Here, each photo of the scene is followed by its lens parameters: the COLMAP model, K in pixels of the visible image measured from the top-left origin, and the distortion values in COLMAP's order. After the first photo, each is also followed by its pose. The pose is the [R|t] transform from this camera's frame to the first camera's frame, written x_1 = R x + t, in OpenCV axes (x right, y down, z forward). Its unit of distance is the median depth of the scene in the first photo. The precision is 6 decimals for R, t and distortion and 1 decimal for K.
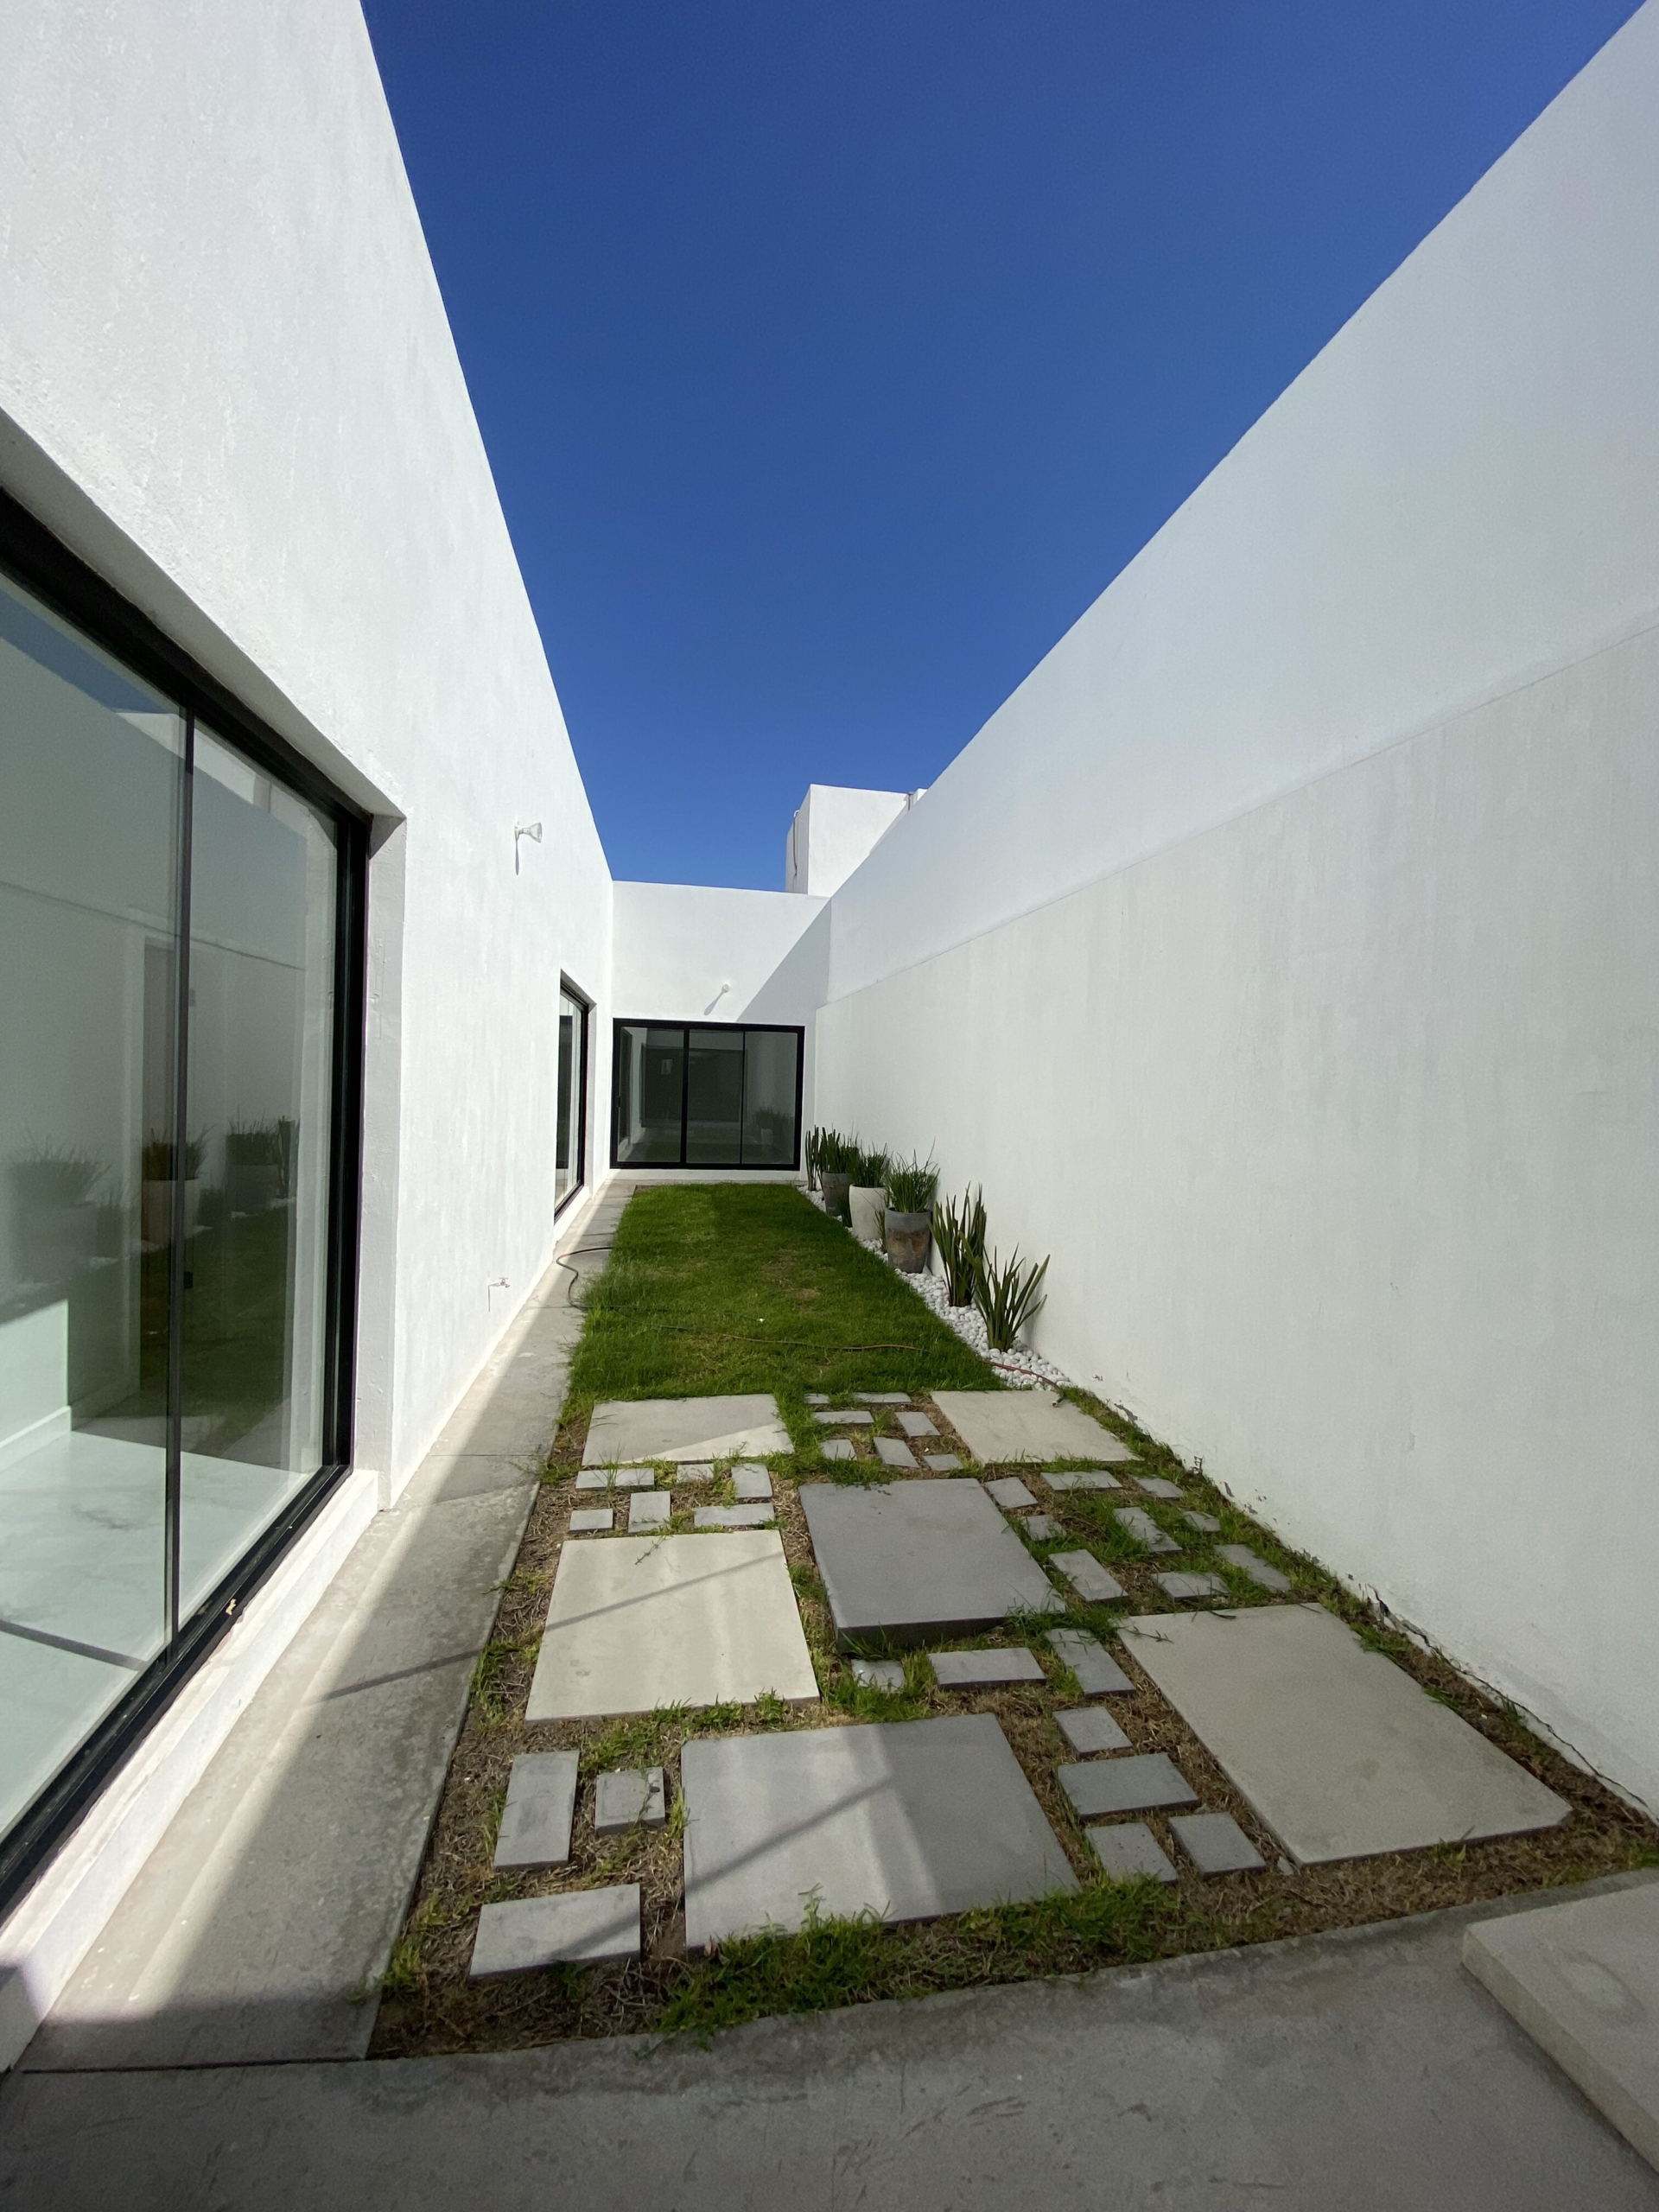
lens RADIAL K [[886.3, 0, 833.0], [0, 886.3, 1097.3], [0, 0, 1]] dist [0.028201, -0.023921]
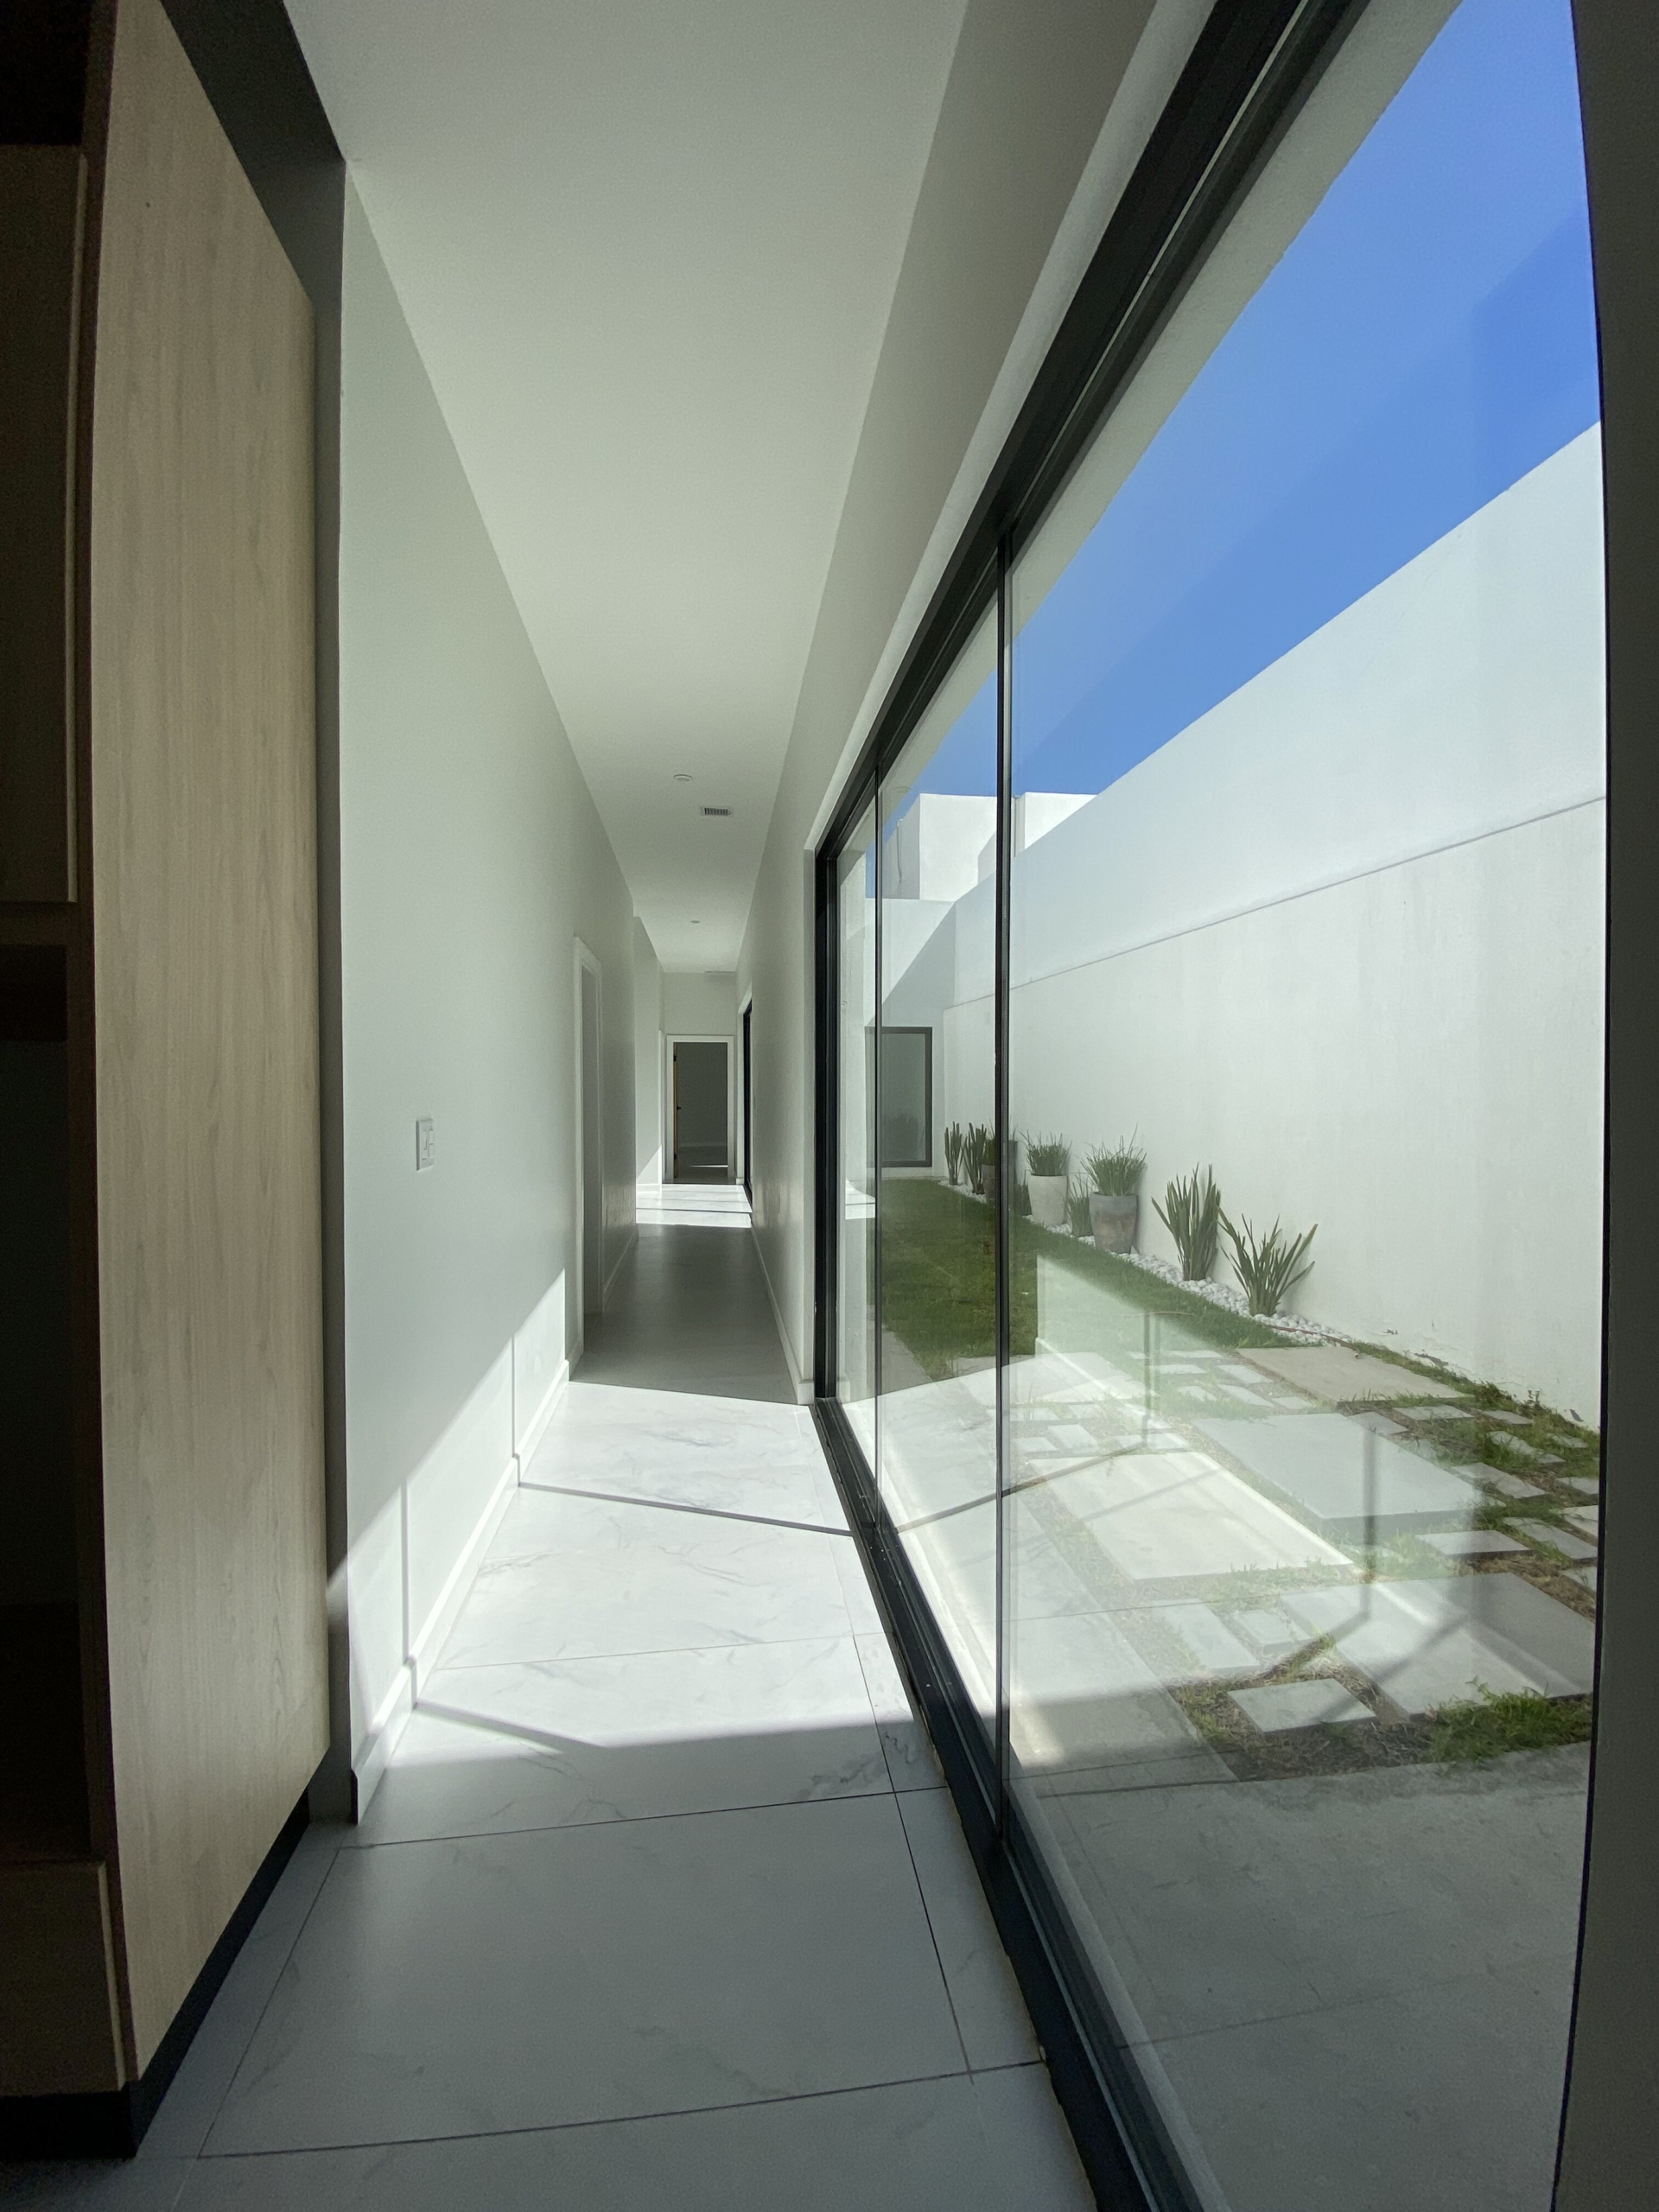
lens RADIAL K [[887.0, 0, 829.5], [0, 887.0, 1106.0], [0, 0, 1]] dist [-0.000443, -0.009059]
pose [[0.998585, -0.029932, -0.043959, -0.374420], [0.030095, 0.999542, 0.003052, 0.016133], [0.043847, -0.004370, 0.999029, -0.126280]]
